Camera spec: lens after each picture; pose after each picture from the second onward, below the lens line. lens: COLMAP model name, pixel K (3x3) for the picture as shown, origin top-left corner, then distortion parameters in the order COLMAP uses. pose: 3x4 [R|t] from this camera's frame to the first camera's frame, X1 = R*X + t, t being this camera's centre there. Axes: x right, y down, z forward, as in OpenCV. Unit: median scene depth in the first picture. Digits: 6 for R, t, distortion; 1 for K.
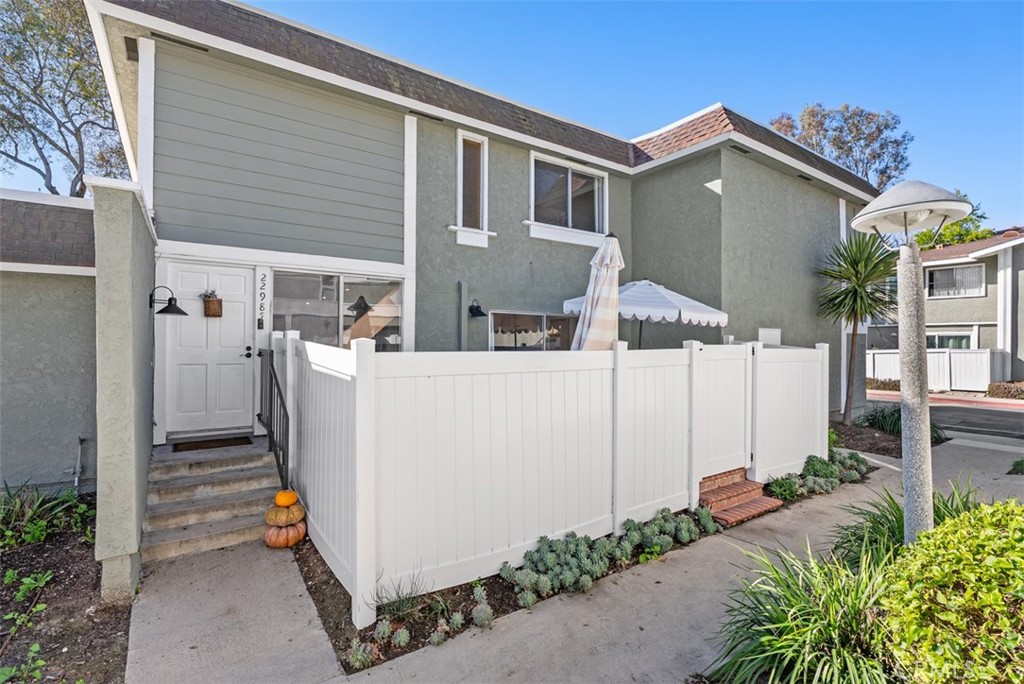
lens RADIAL K [[472.6, 0, 517.4], [0, 472.6, 338.9], [0, 0, 1]] dist [-0.017592, 0.000223]
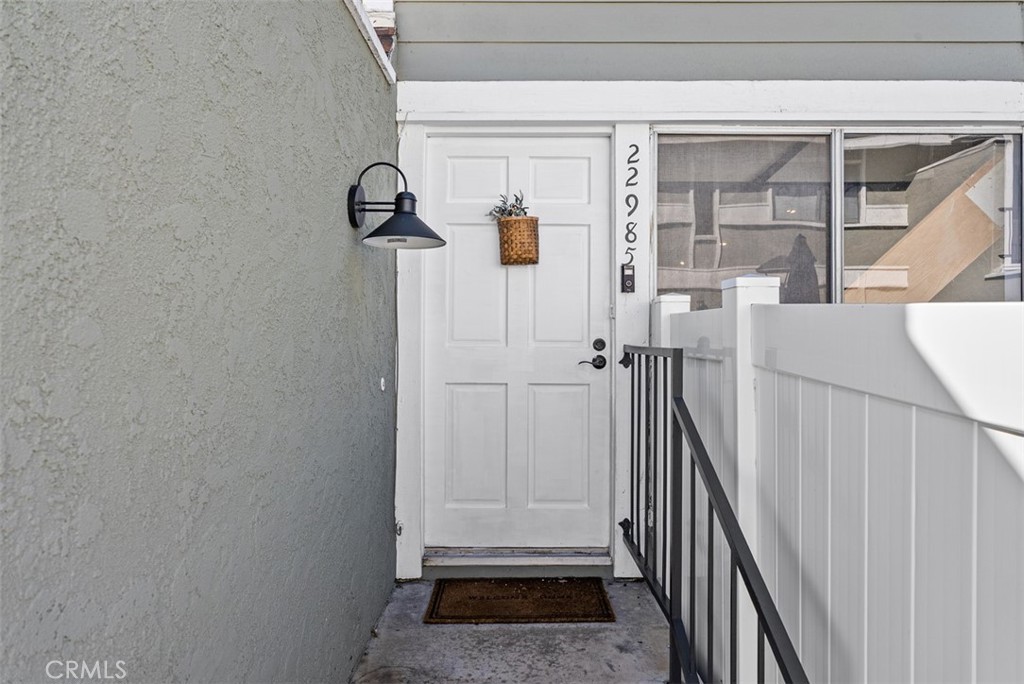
lens RADIAL K [[619.7, 0, 513.1], [0, 619.7, 339.1], [0, 0, 1]] dist [-0.000502, 0.000025]
pose [[0.813746, -0.003383, -0.581211, -0.338240], [0.009433, 0.999928, 0.007387, 0.011461], [0.581145, -0.011494, 0.813719, 0.552693]]
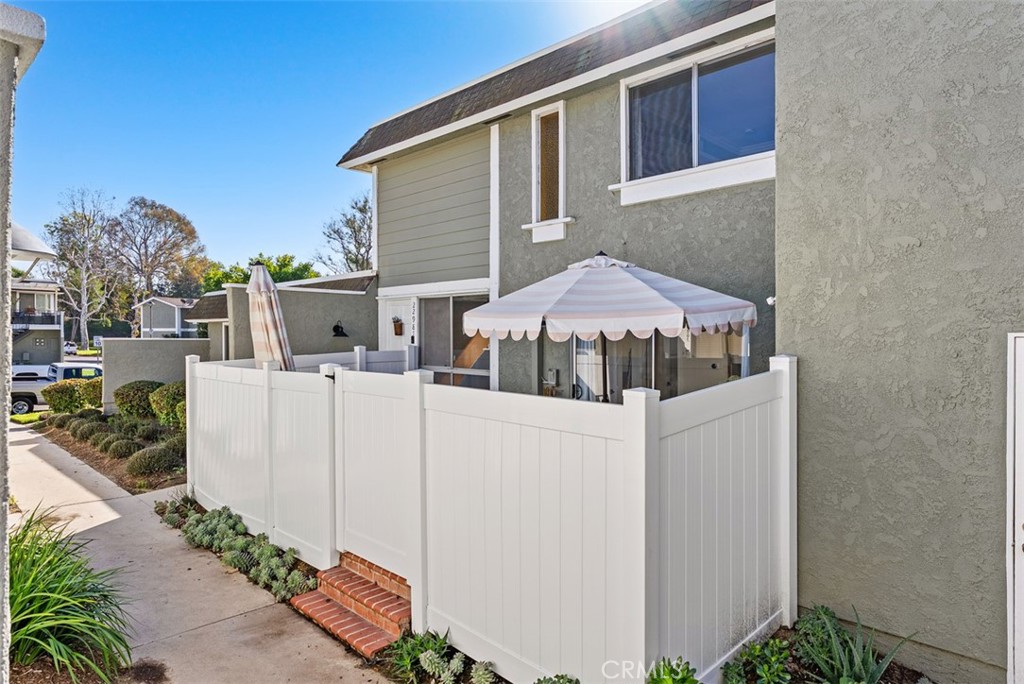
lens RADIAL K [[603.3, 0, 511.5], [0, 603.3, 340.7], [0, 0, 1]] dist [-0.006397, -0.000147]
pose [[0.187070, 0.000263, -0.982347, 1.225760], [0.005273, 0.999985, 0.001272, -0.030530], [0.982333, -0.005418, 0.187066, 0.963134]]
